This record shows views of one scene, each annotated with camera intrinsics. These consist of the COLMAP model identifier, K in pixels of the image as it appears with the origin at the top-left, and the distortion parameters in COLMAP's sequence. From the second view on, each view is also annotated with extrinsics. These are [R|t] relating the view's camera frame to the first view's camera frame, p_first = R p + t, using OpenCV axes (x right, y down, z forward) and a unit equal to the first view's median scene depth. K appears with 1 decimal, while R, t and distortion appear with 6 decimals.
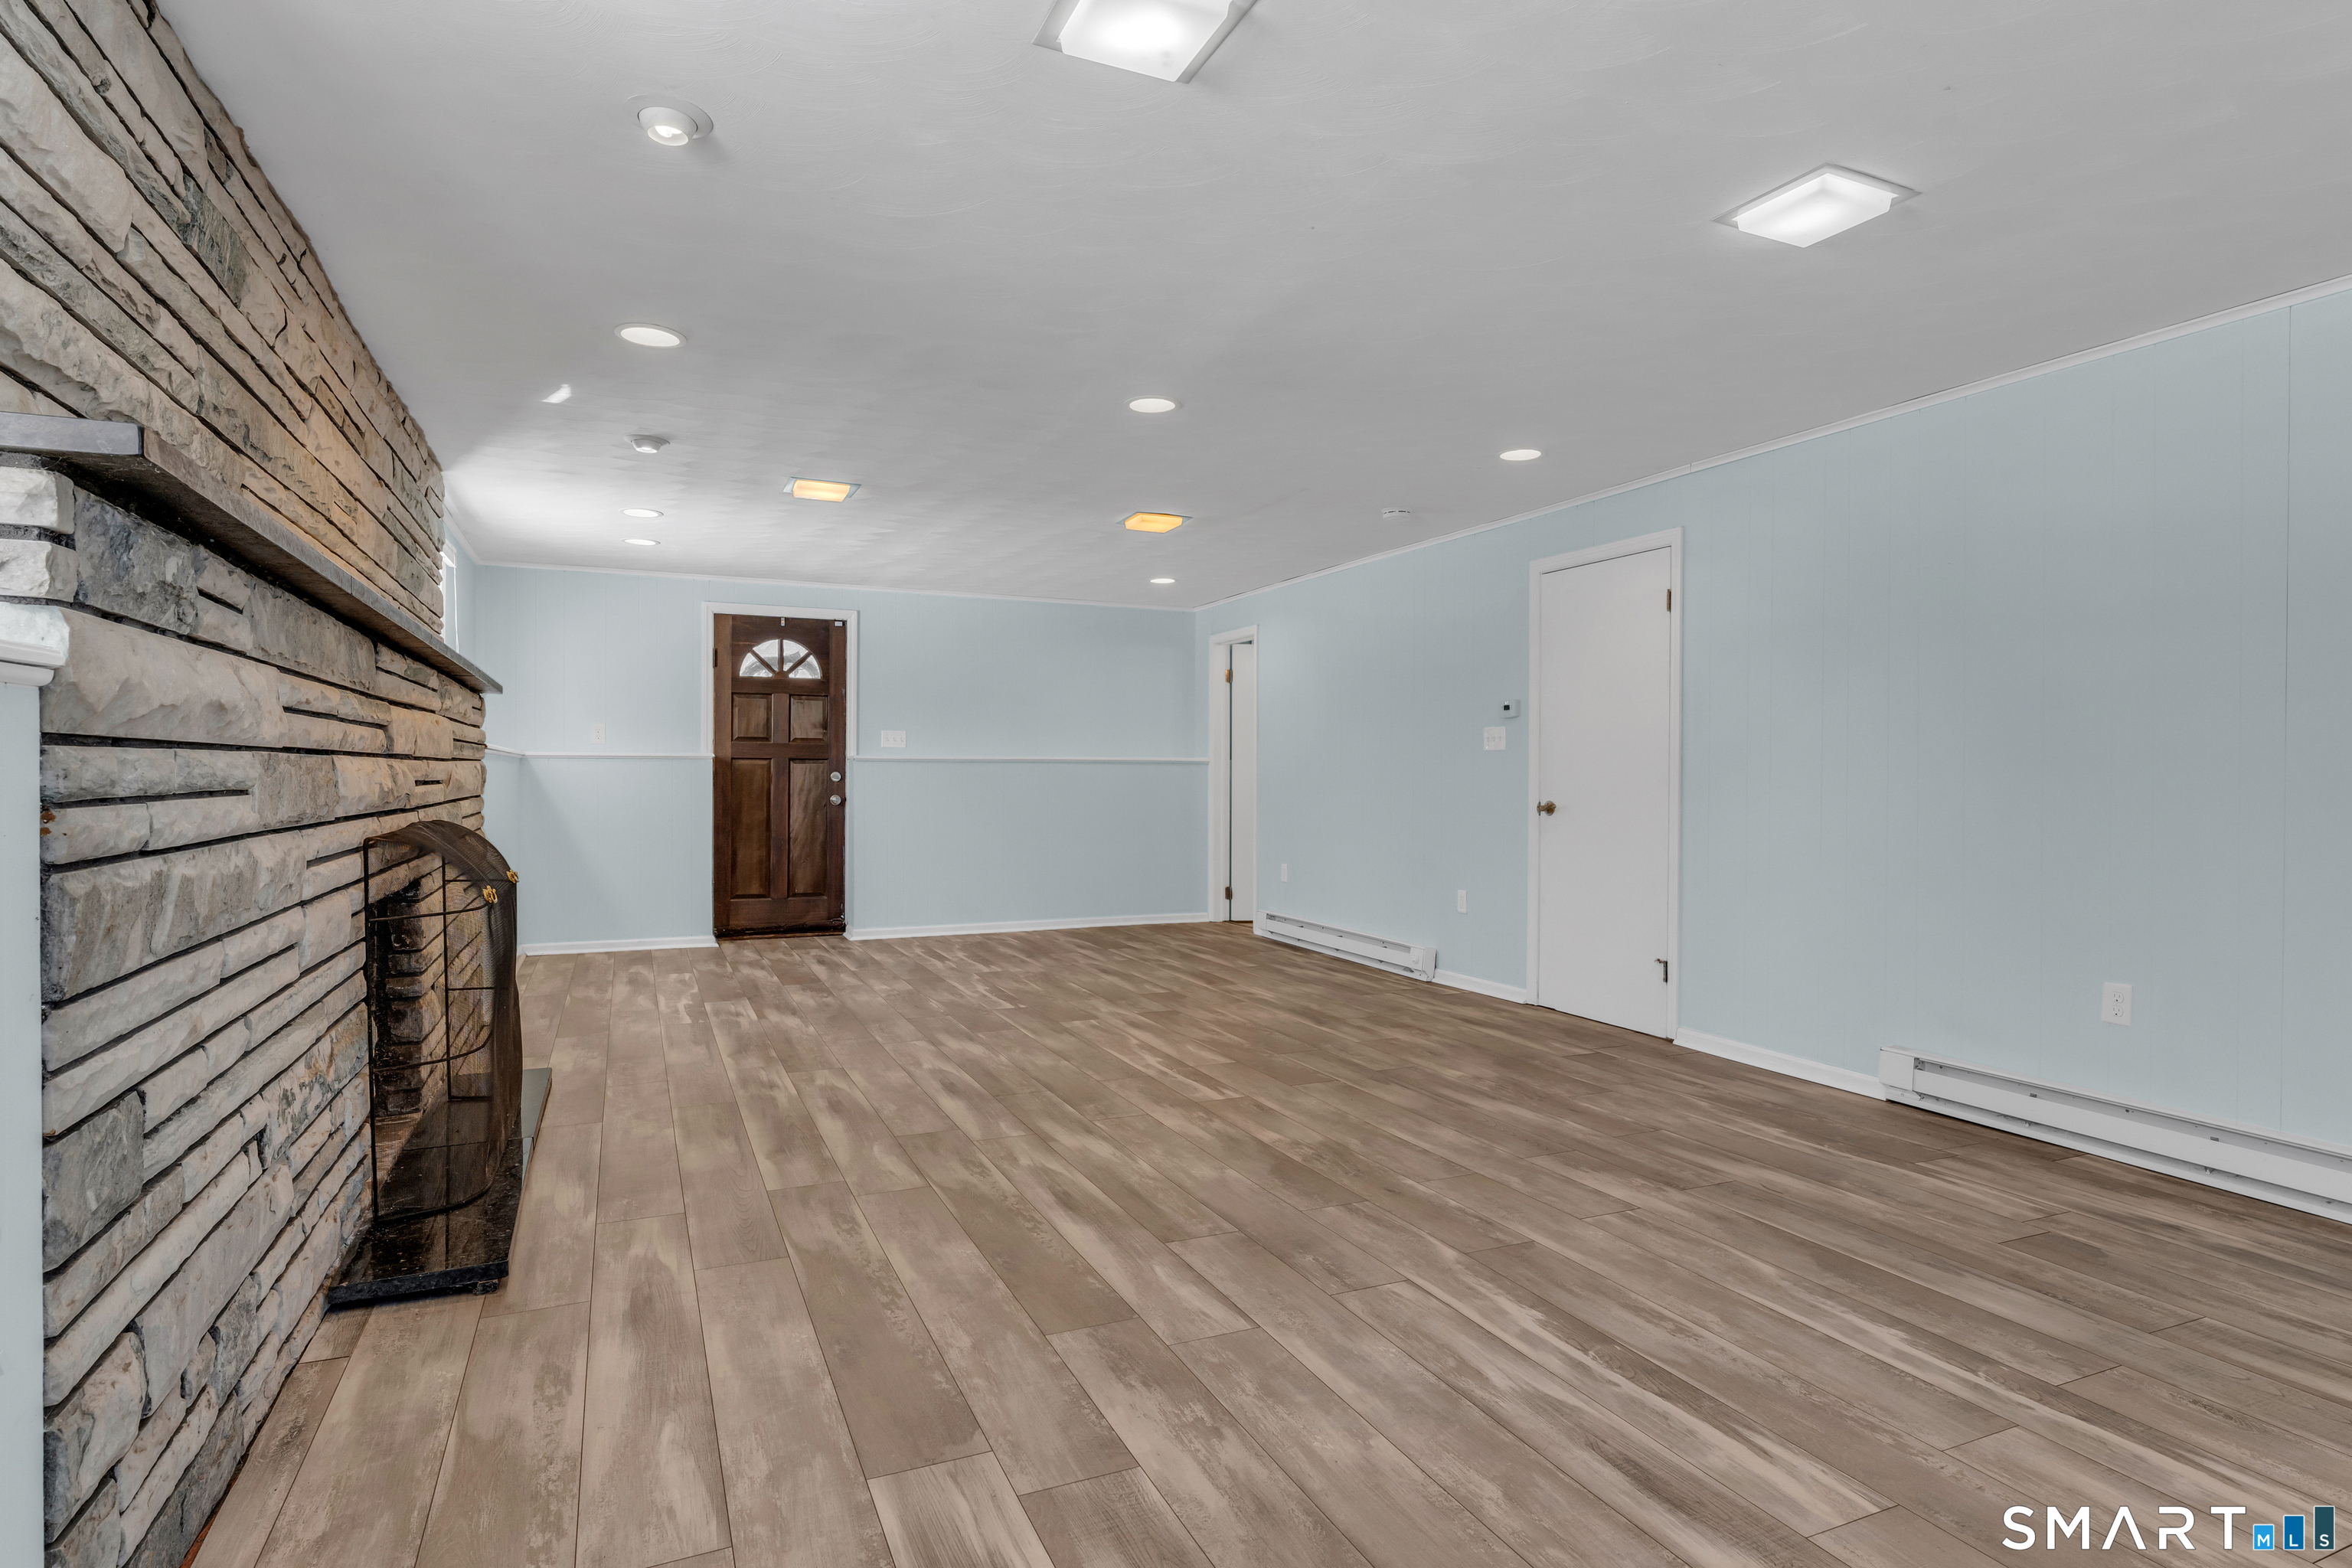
lens RADIAL K [[1175.6, 0, 1169.3], [0, 1175.6, 782.3], [0, 0, 1]] dist [0.000213, -0.002085]
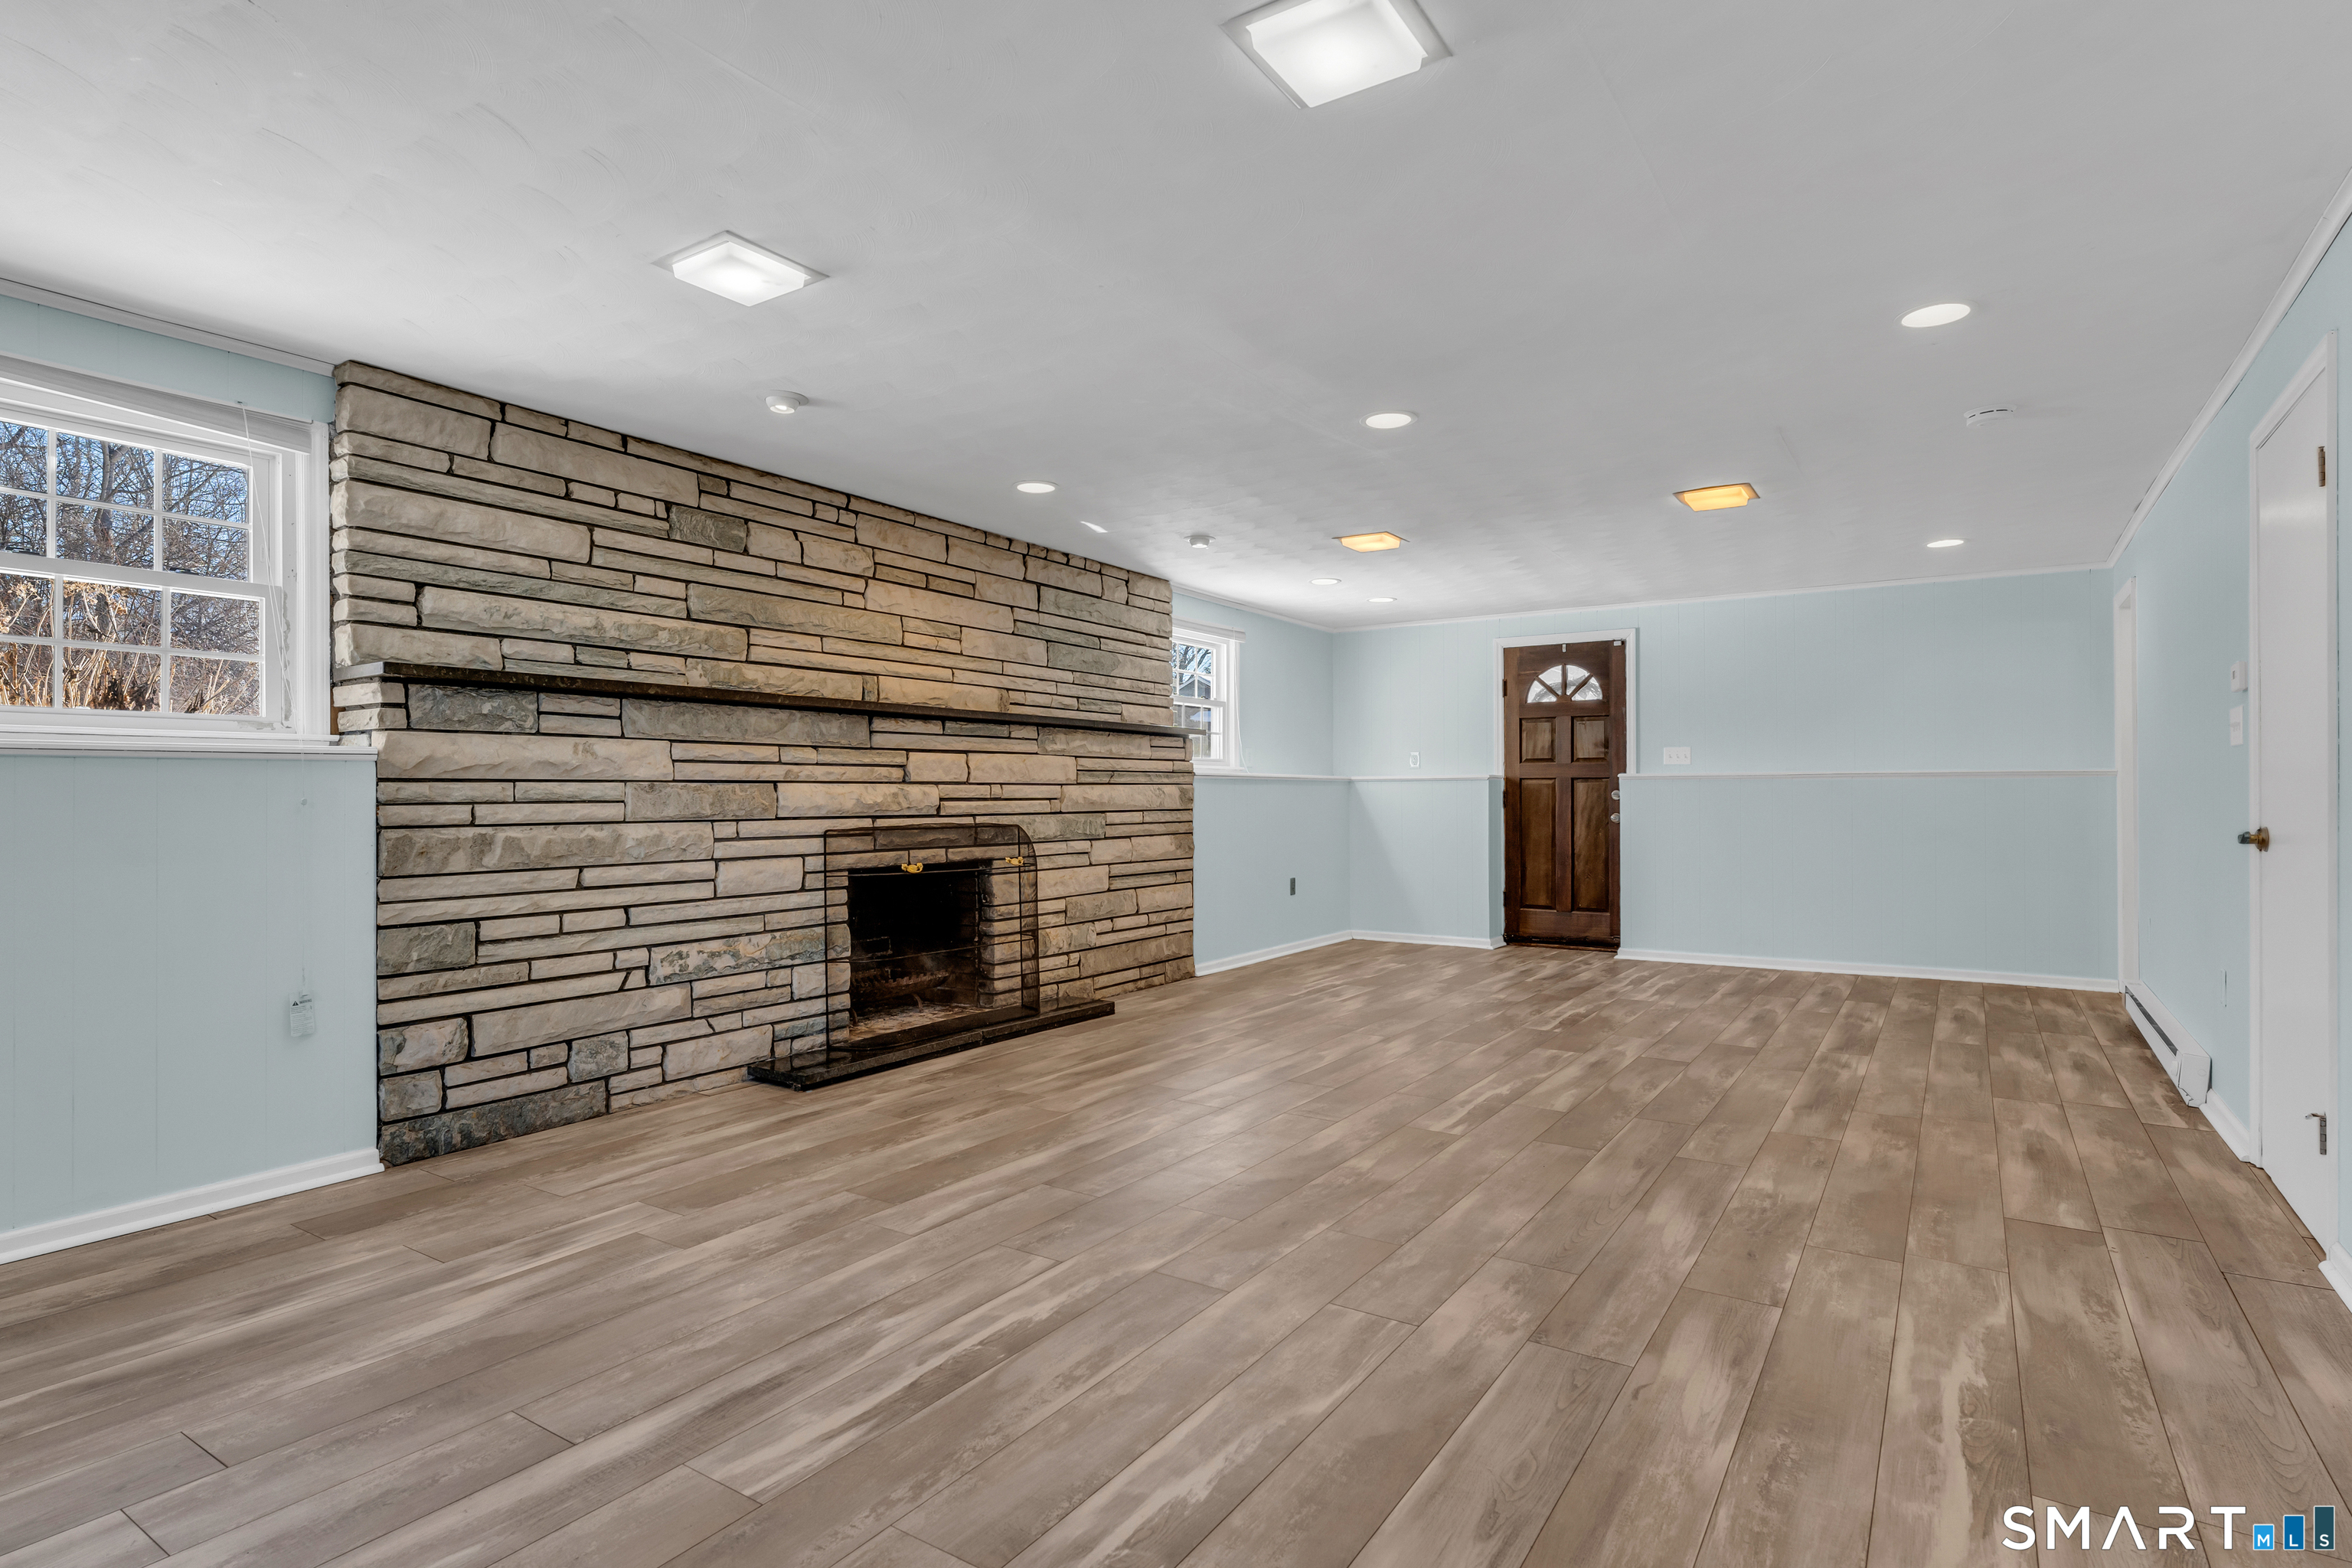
lens RADIAL K [[1175.6, 0, 1249.2], [0, 1175.6, 795.9], [0, 0, 1]] dist [0.000213, -0.002085]
pose [[0.569011, -0.005850, -0.822309, 0.996178], [0.000093, 0.999975, -0.007049, 0.007935], [0.822330, 0.003935, 0.568997, 0.451312]]
